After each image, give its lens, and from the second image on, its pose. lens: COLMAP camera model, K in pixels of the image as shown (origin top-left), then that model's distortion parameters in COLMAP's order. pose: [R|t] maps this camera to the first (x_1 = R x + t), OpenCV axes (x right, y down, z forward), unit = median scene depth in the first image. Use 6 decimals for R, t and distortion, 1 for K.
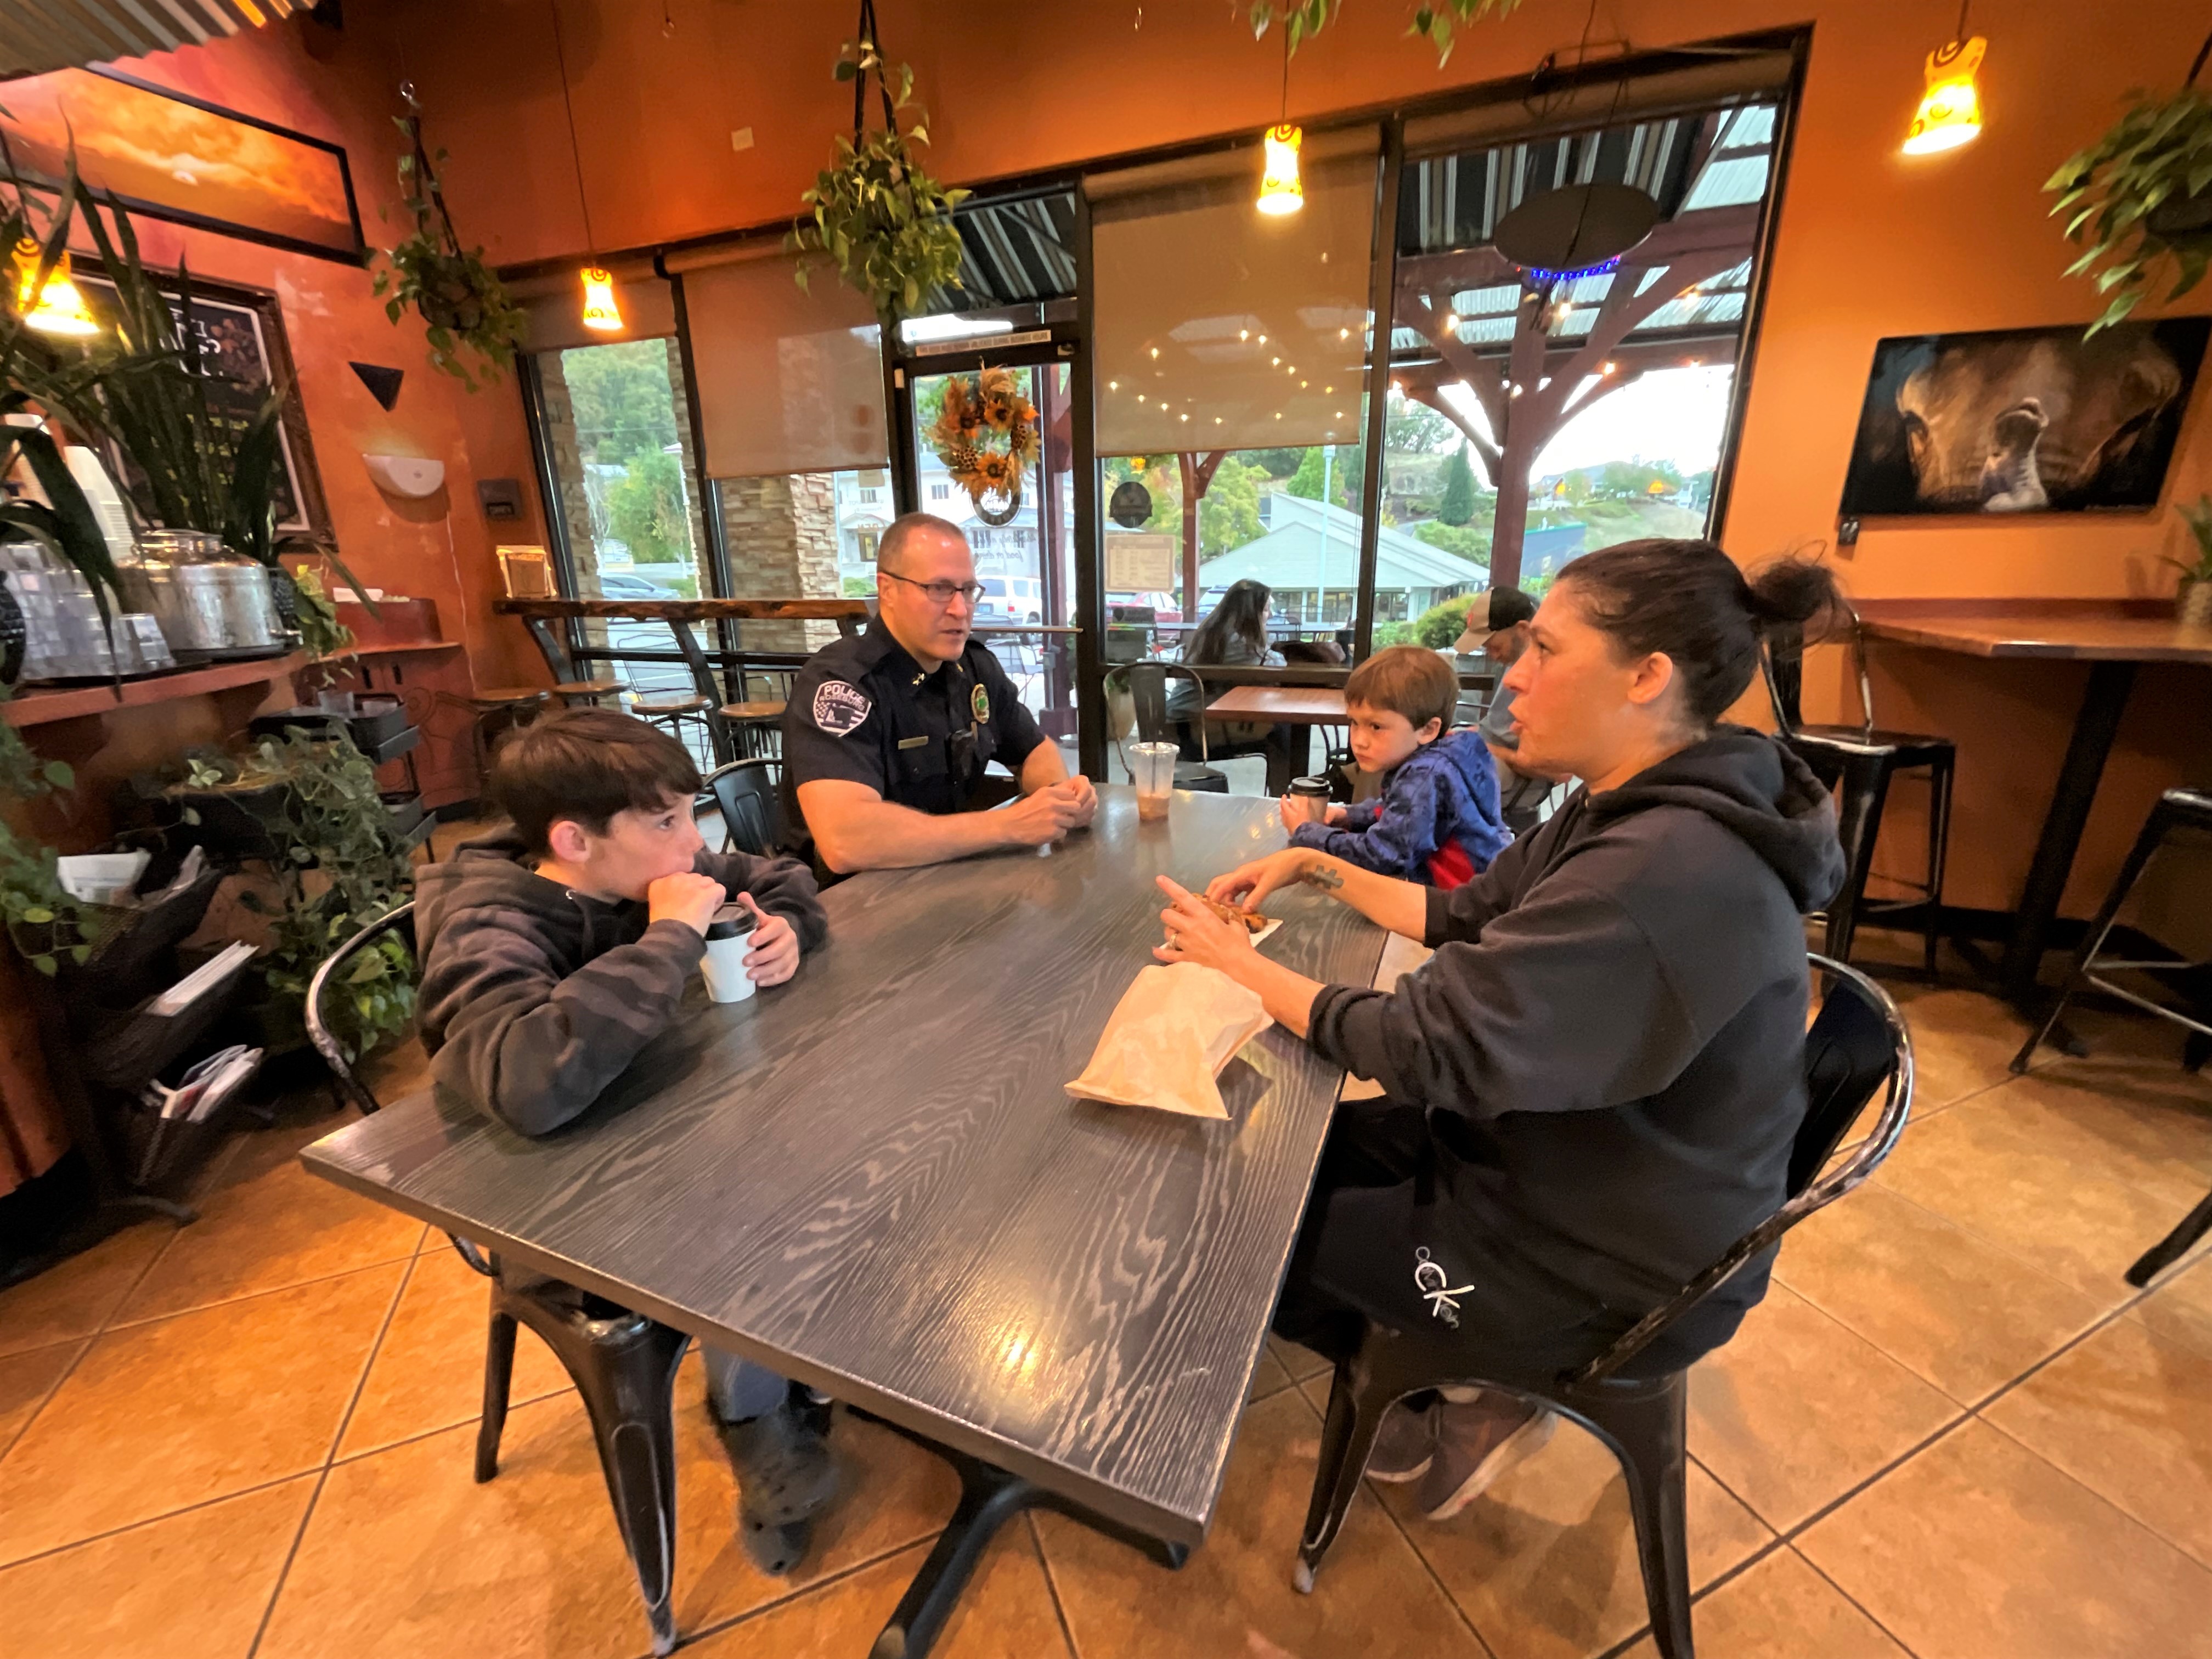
lens RADIAL K [[885.7, 0, 1113.0], [0, 885.7, 826.4], [0, 0, 1]] dist [0.000612, 0.000079]
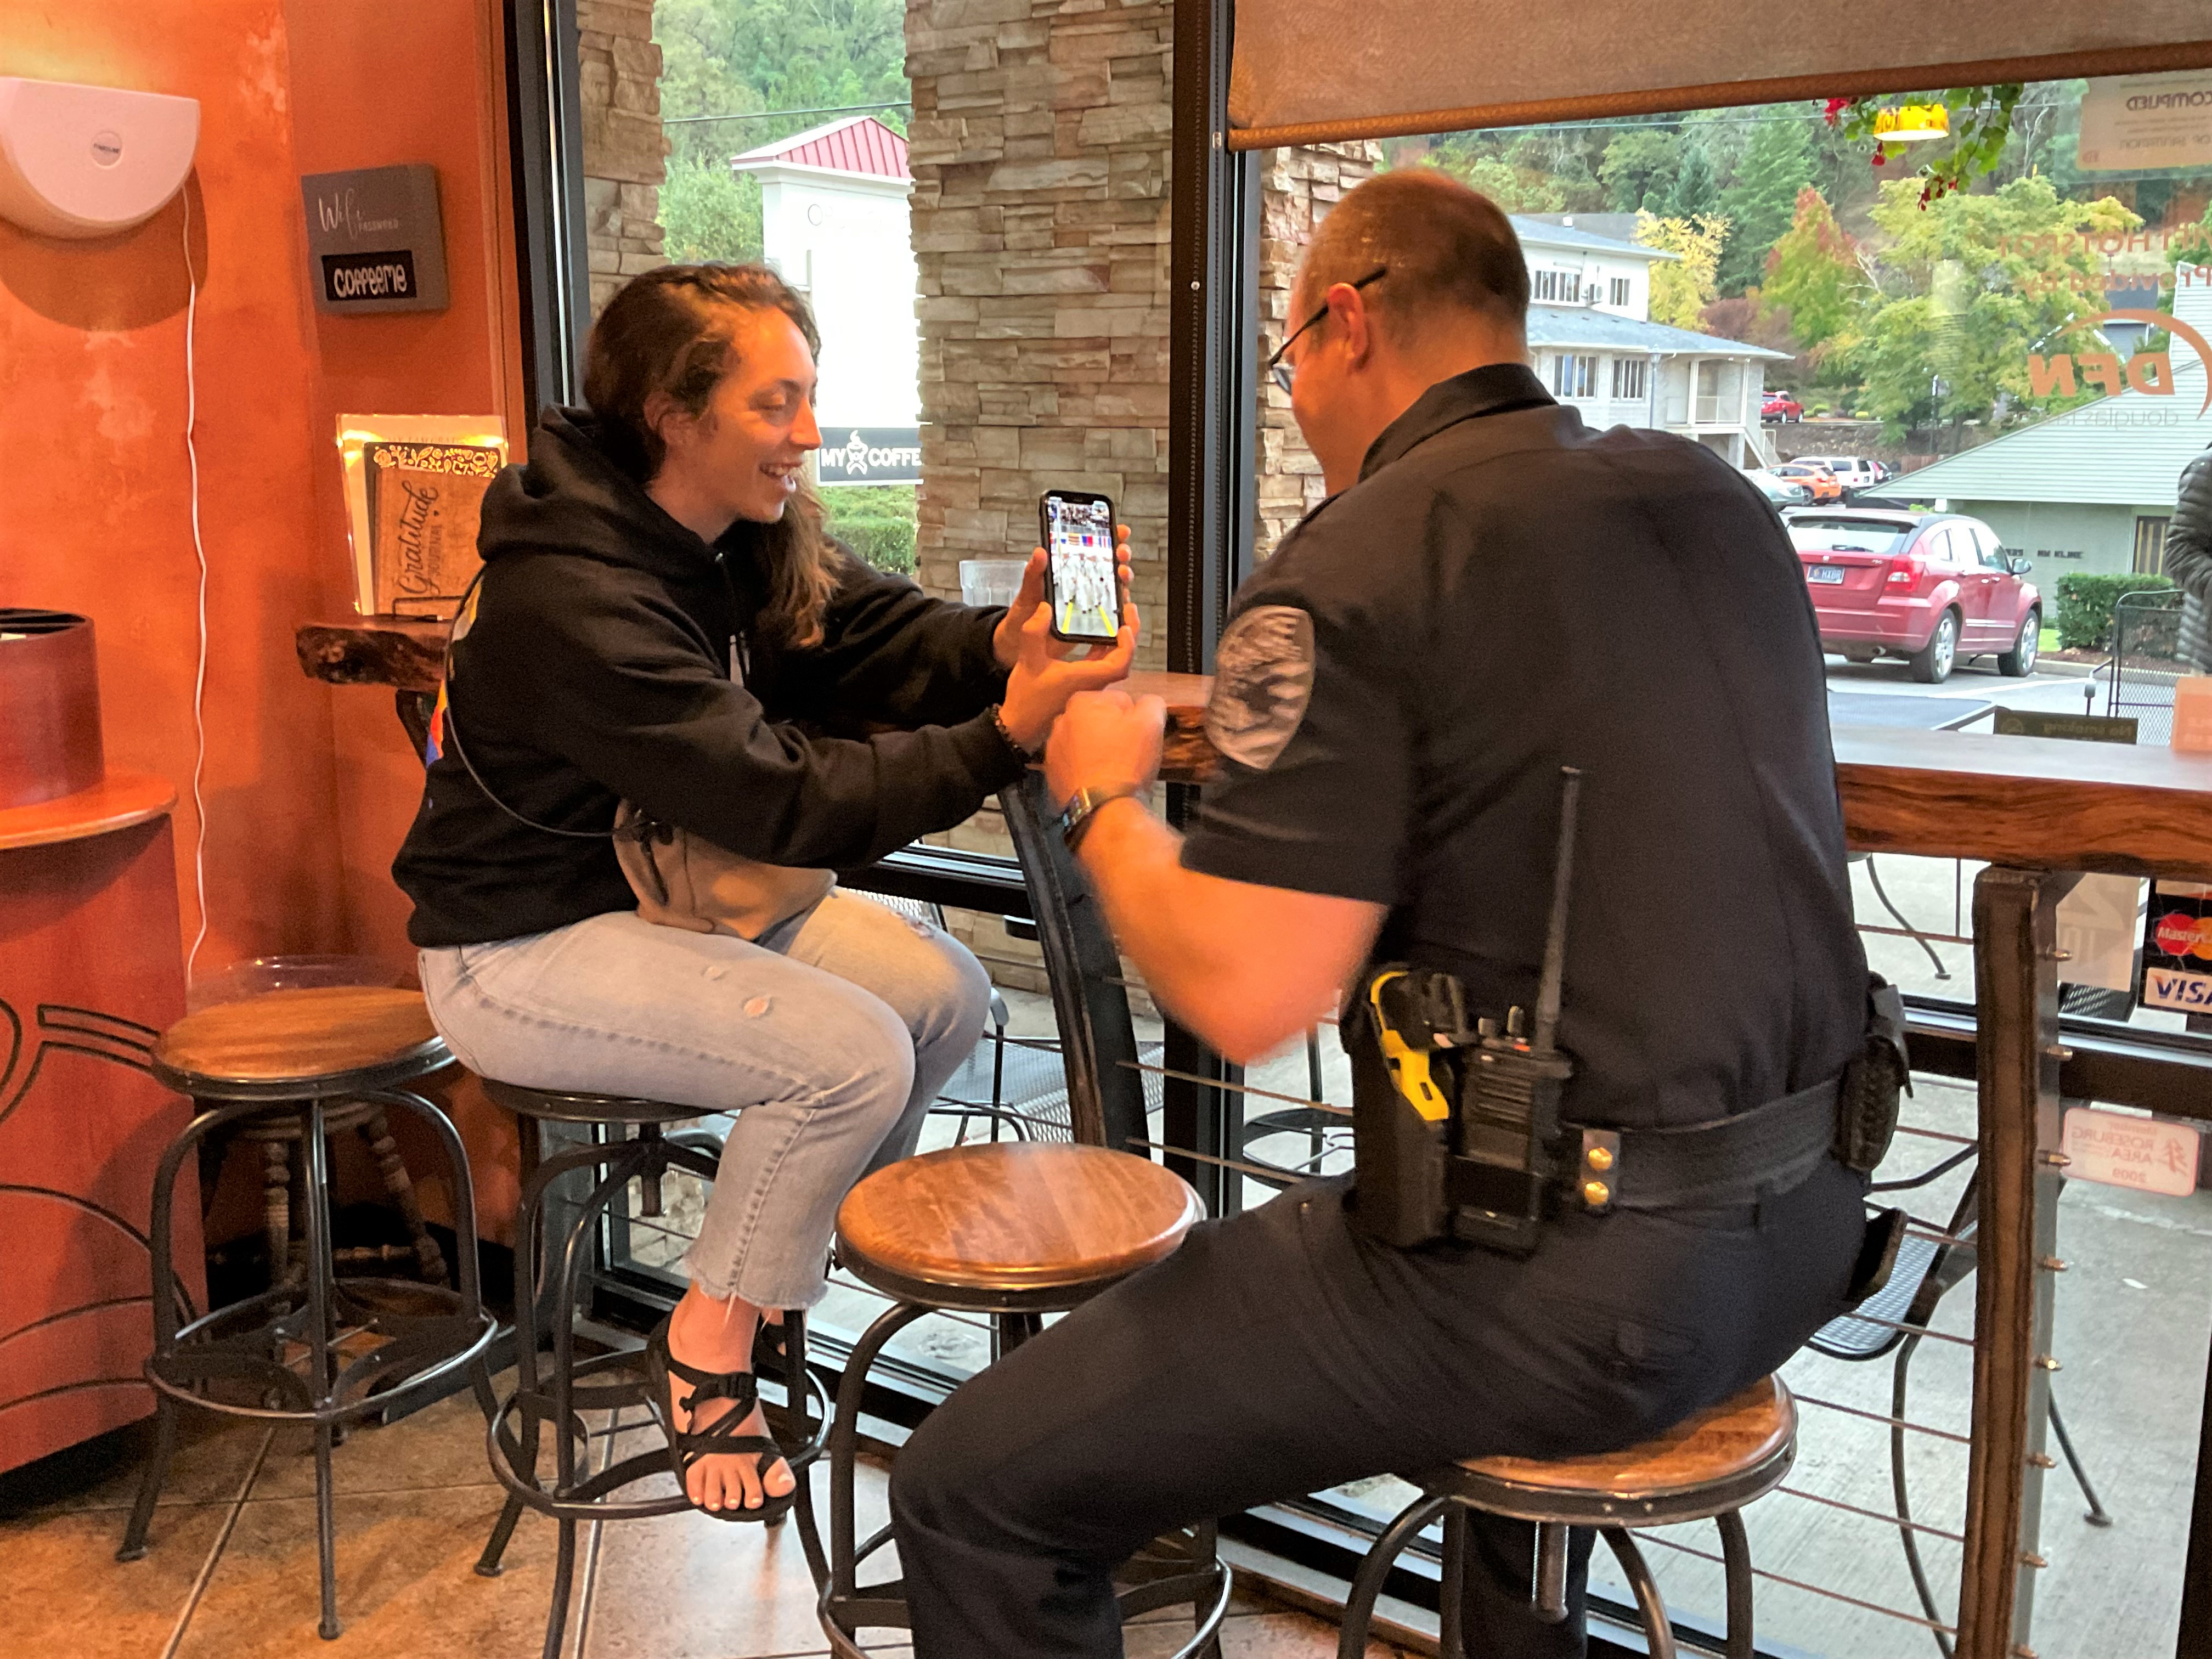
lens RADIAL K [[2158.7, 0, 1103.4], [0, 2158.7, 827.9], [0, 0, 1]] dist [0.042439, 0.000000]
pose [[0.967479, 0.064276, -0.244649, -0.309387], [-0.090363, 0.991180, -0.096935, -0.152294], [0.236260, 0.115890, 0.964754, 0.443144]]
